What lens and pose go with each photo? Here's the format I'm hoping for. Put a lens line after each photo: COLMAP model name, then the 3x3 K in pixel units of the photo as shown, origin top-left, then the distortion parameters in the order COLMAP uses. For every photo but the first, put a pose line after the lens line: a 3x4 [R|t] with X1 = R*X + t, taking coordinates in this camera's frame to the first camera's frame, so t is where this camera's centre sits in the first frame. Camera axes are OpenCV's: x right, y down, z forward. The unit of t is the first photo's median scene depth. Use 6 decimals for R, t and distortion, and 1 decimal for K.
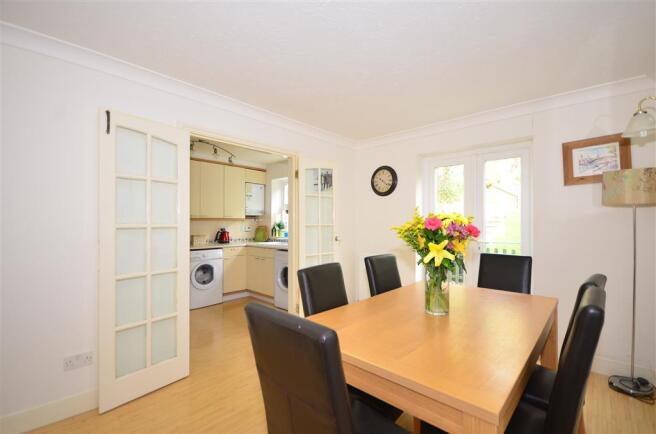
lens RADIAL K [[287.1, 0, 328.0], [0, 287.1, 217.0], [0, 0, 1]] dist [-0.000067, -0.000004]
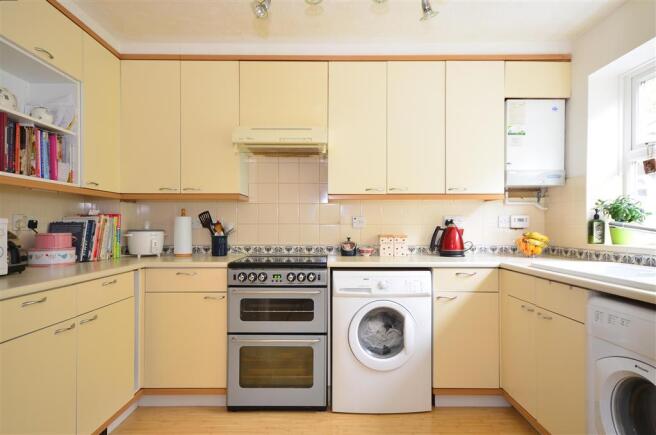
lens RADIAL K [[411.9, 0, 328.0], [0, 411.9, 217.5], [0, 0, 1]] dist [0.033298, 0.000828]
pose [[0.685799, -0.011642, -0.727698, -0.052692], [0.018037, 0.999837, 0.001003, 0.032481], [0.727567, -0.013813, 0.685897, 0.466112]]
